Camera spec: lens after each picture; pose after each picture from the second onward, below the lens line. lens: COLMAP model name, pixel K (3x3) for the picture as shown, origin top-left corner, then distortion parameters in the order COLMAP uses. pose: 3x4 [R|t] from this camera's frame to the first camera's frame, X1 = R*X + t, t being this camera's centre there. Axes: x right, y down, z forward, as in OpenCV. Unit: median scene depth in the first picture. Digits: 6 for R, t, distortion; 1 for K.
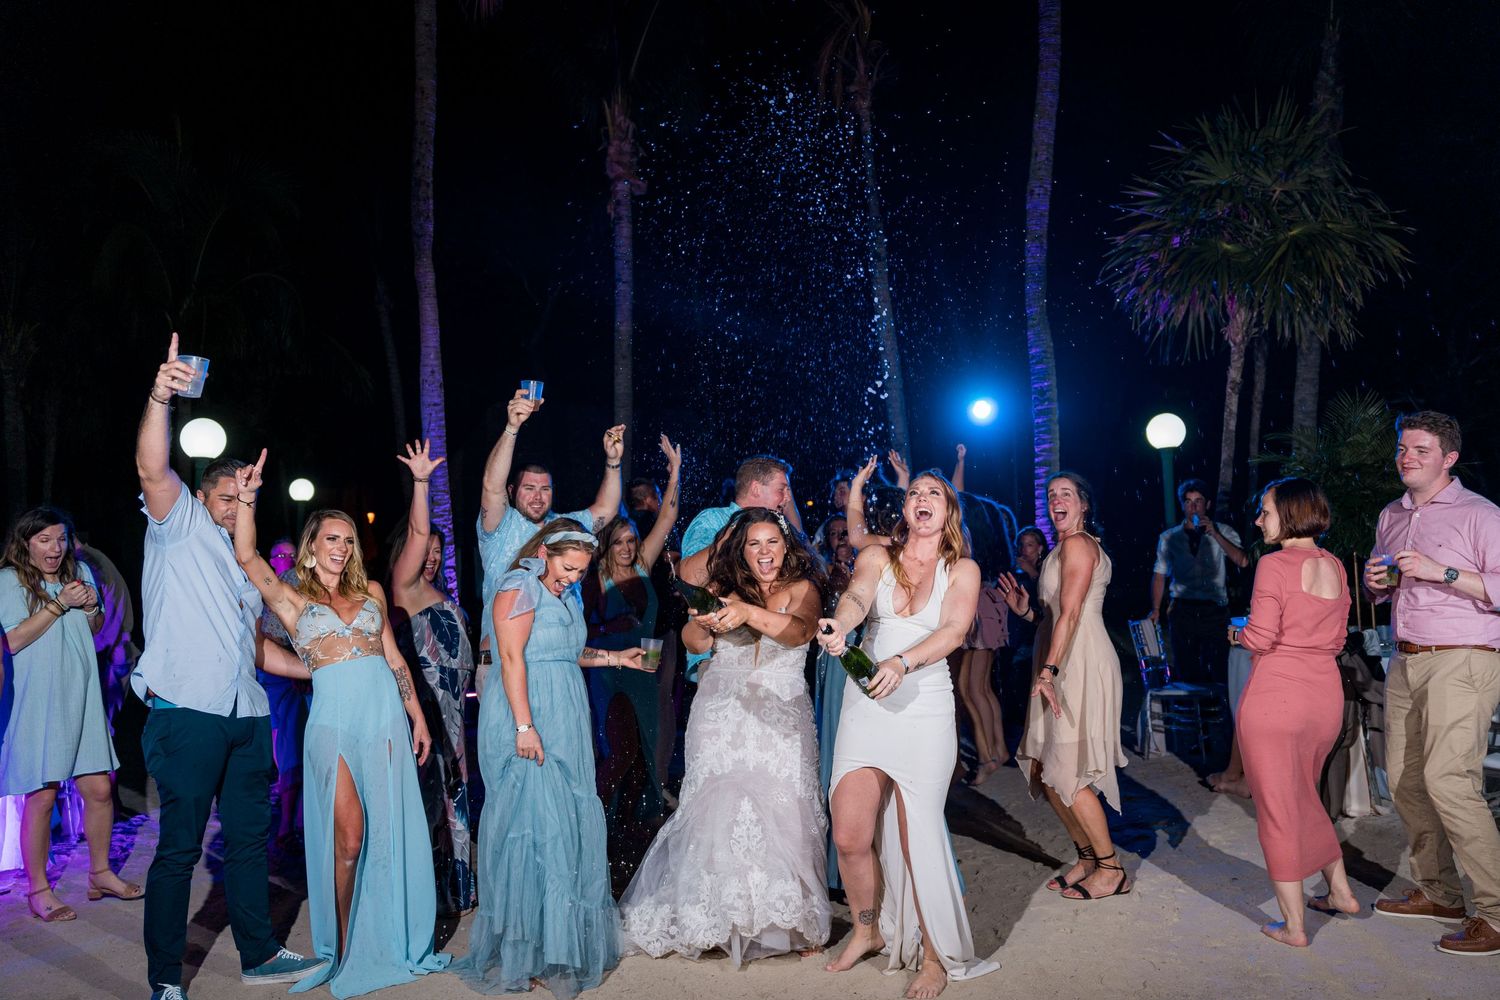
lens RADIAL K [[1199.7, 0, 751.6], [0, 1199.7, 517.4], [0, 0, 1]] dist [0.064042, -0.074539]
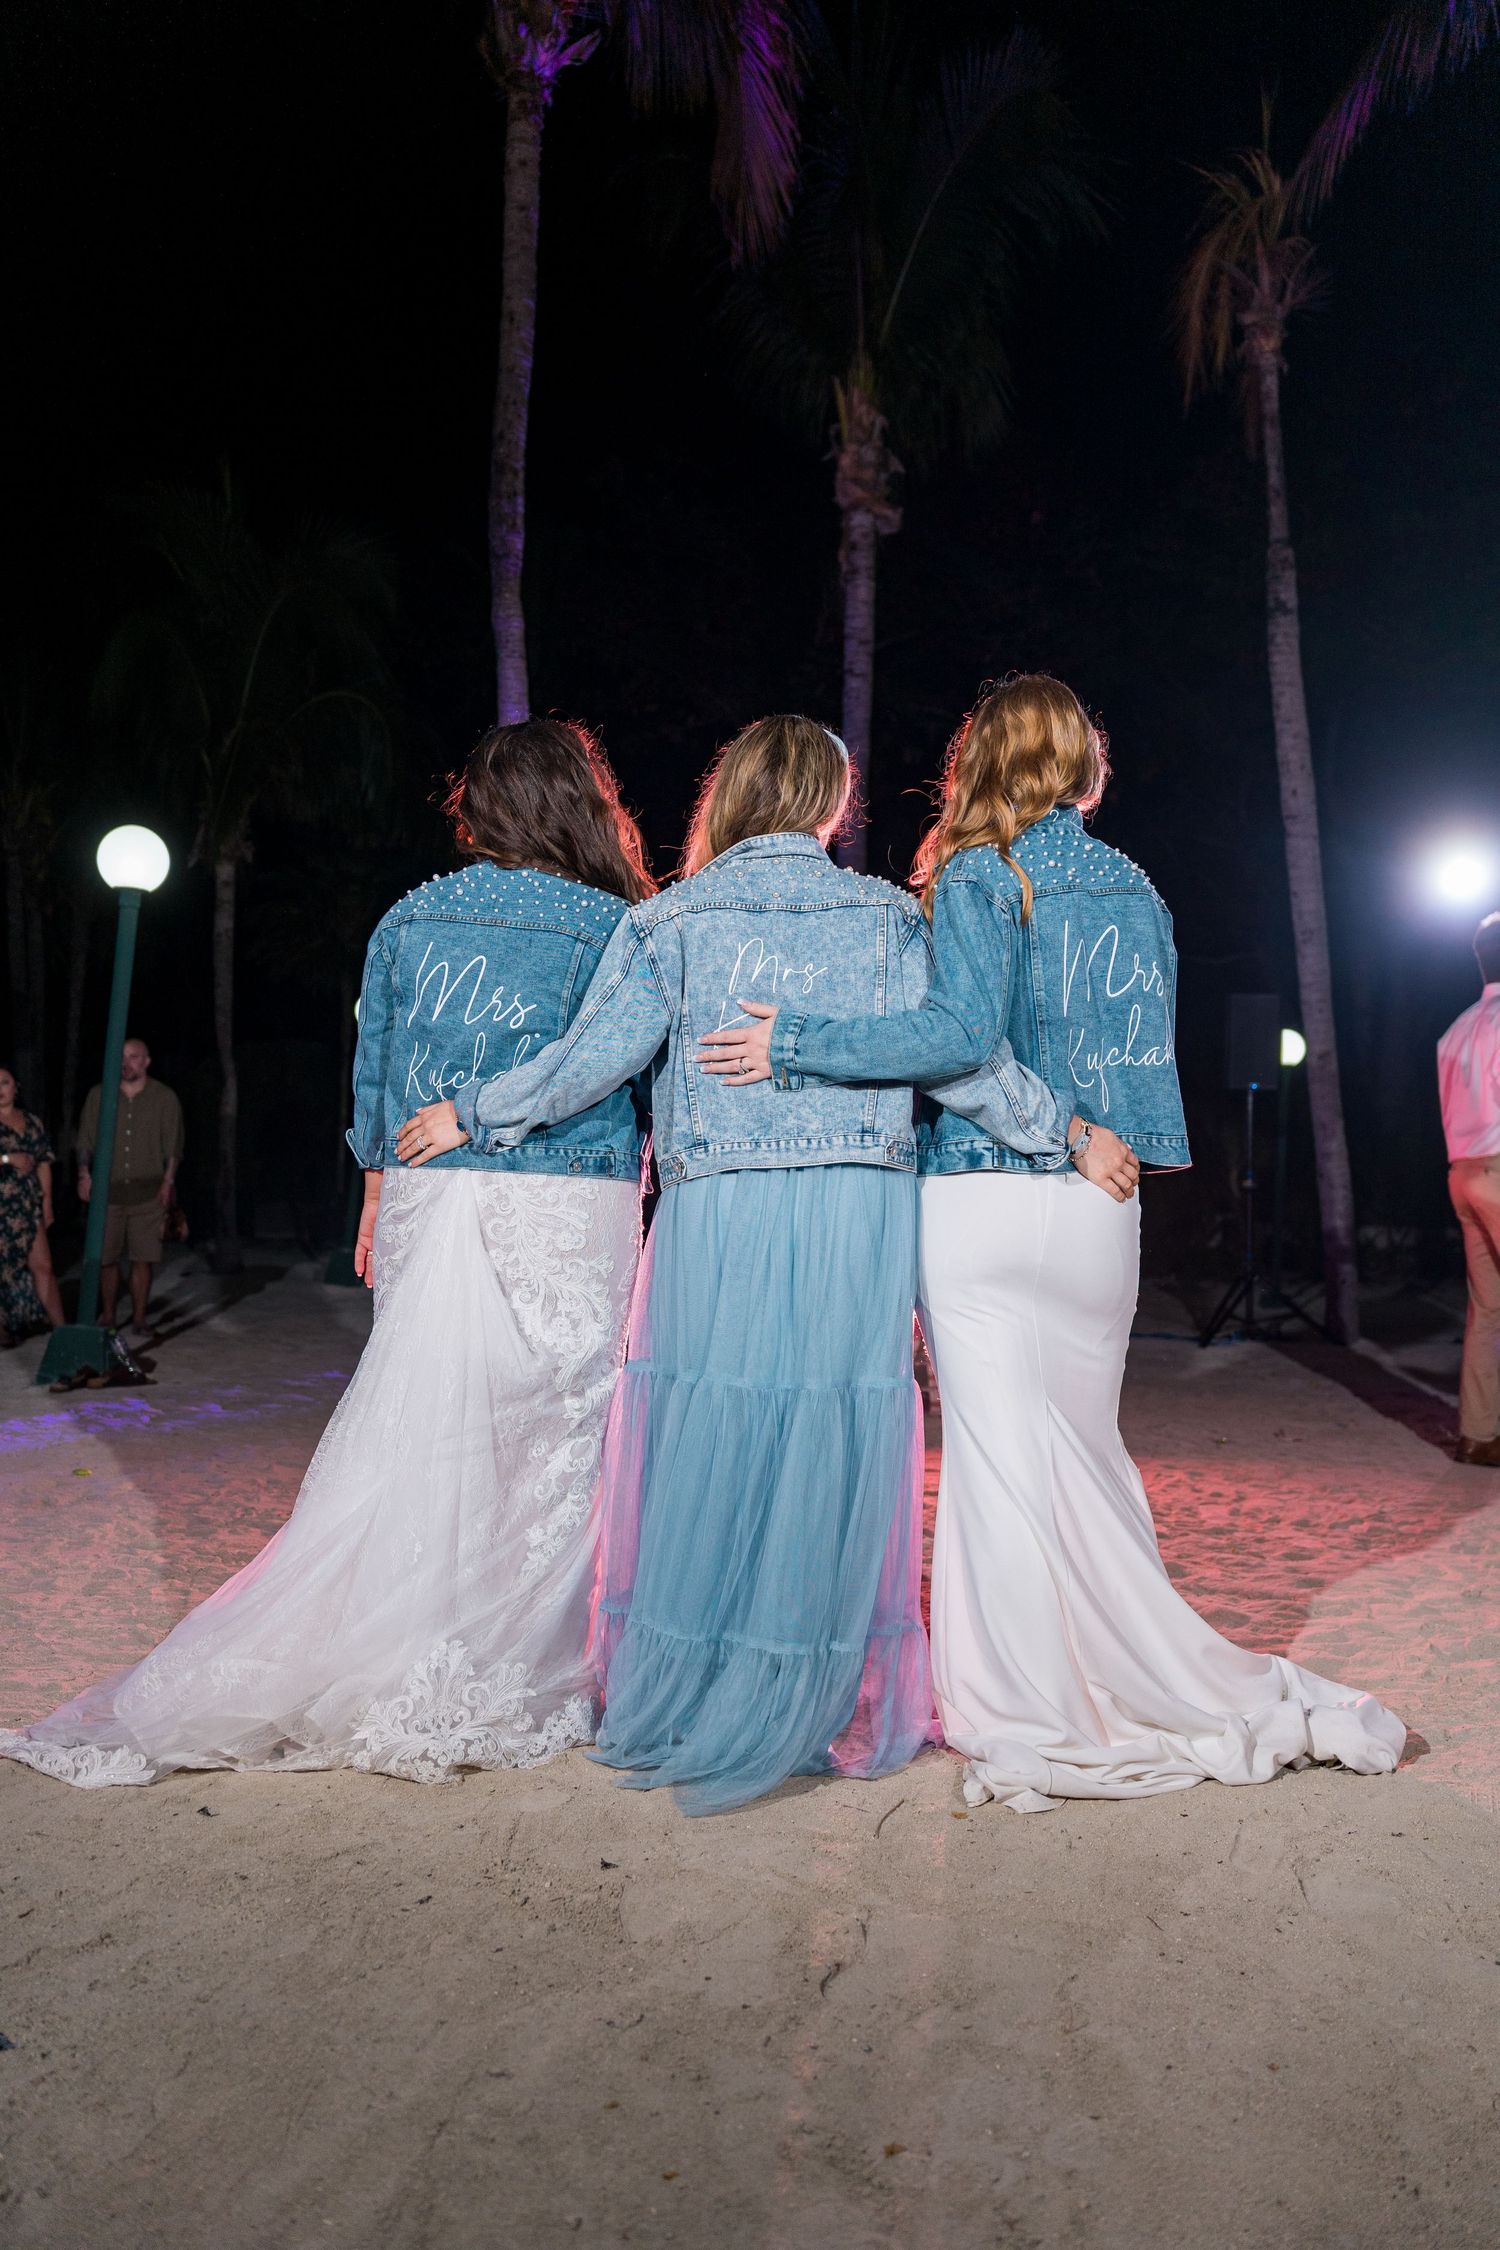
lens RADIAL K [[1799.6, 0, 750.0], [0, 1799.6, 1125.0], [0, 0, 1]] dist [0.064042, -0.074539]
pose [[0.981616, 0.031638, -0.188229, 0.025190], [-0.030786, 0.999498, 0.007447, 0.035152], [0.188370, -0.001515, 0.982097, 0.090637]]
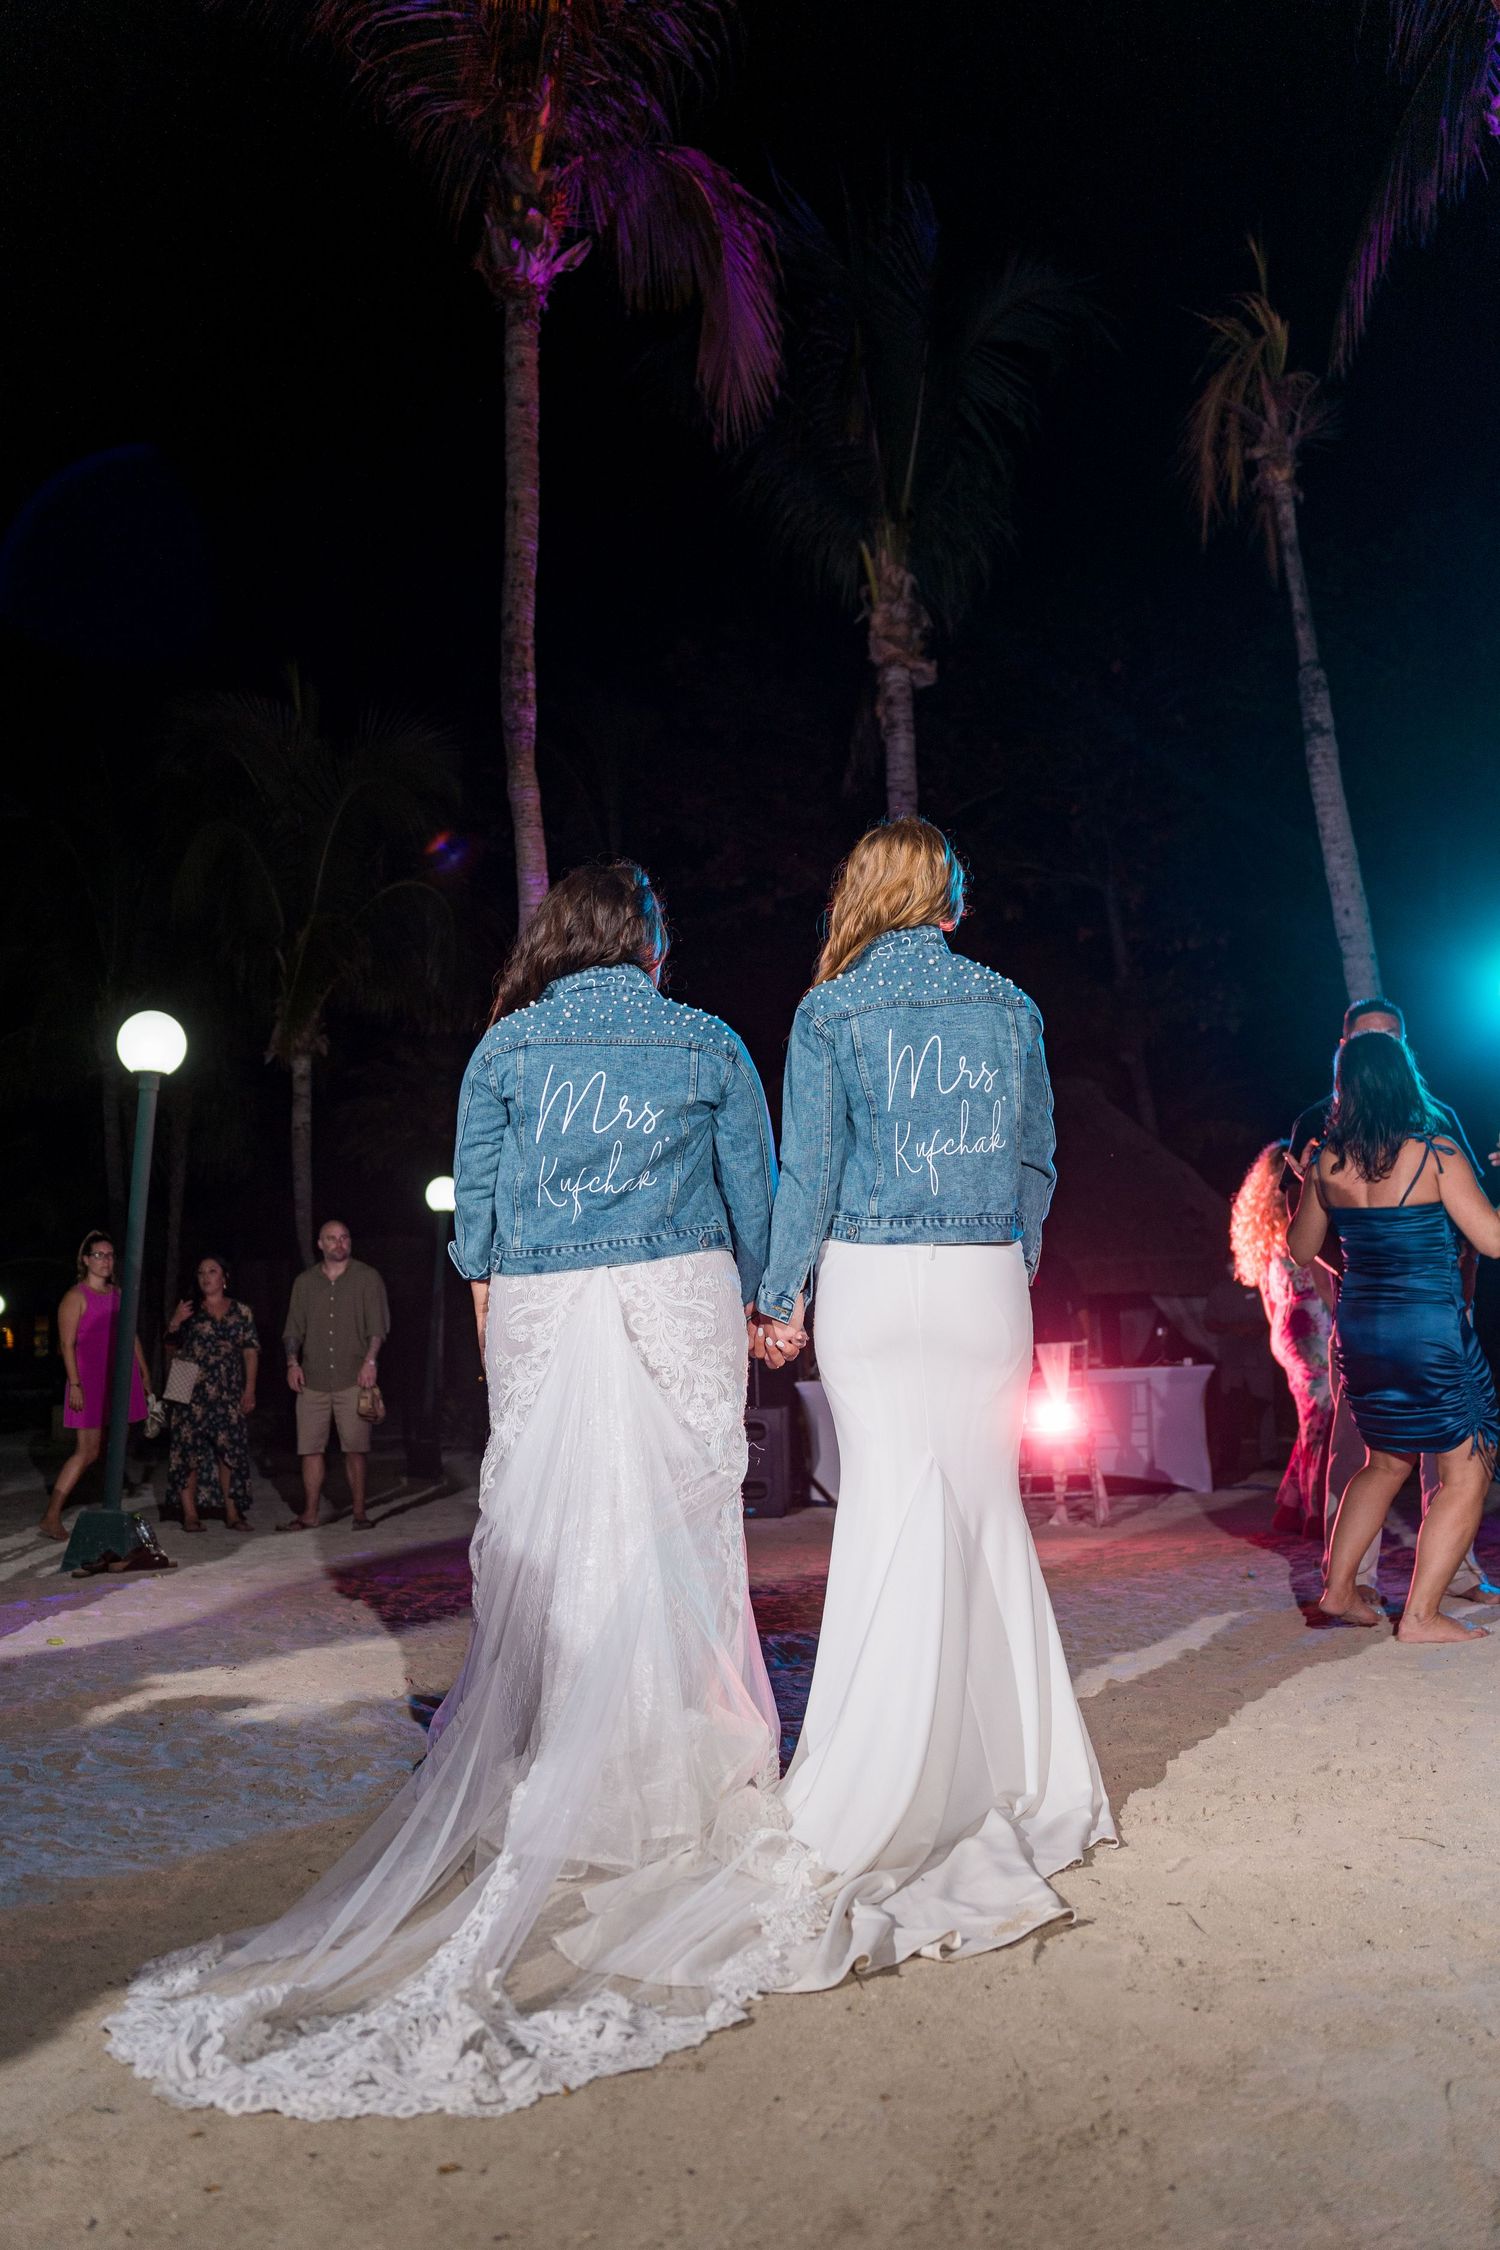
lens RADIAL K [[1862.3, 0, 729.4], [0, 1862.3, 1122.9], [0, 0, 1]] dist [0.003205, 0.000612]
pose [[0.964322, -0.041734, -0.261424, 0.058602], [0.018606, 0.995738, -0.090328, 0.044684], [0.264079, 0.082241, 0.960988, 0.093159]]
